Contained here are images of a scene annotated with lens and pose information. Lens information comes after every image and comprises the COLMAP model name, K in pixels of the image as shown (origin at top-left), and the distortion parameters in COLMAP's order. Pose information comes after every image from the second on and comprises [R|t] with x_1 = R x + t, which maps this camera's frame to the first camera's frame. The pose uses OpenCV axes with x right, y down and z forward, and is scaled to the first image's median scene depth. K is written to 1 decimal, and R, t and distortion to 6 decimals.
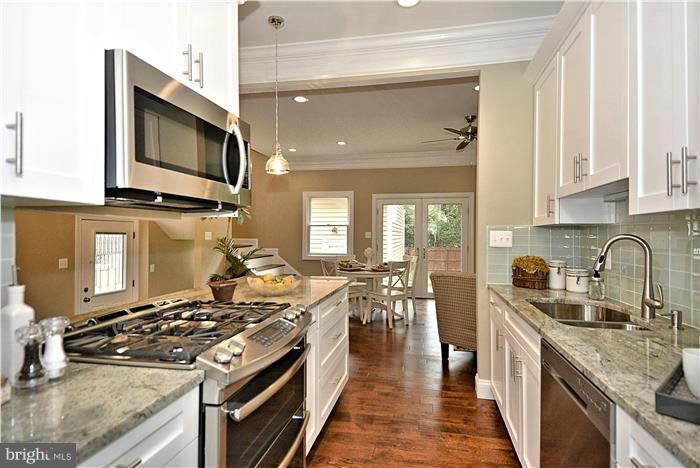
lens RADIAL K [[373.5, 0, 352.2], [0, 373.5, 234.2], [0, 0, 1]] dist [0.032216, -0.001423]
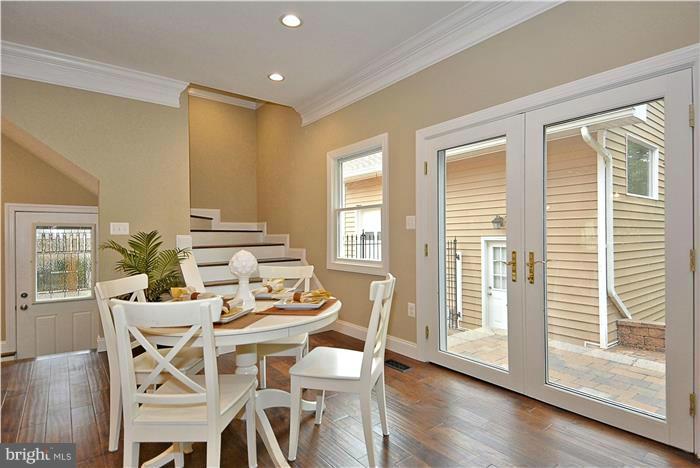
lens RADIAL K [[373.5, 0, 353.2], [0, 373.5, 236.2], [0, 0, 1]] dist [0.032216, -0.001423]
pose [[0.754972, -0.006940, -0.655720, 0.286194], [0.011343, 0.999933, 0.002476, 0.016255], [0.655659, -0.009307, 0.755000, 0.613369]]
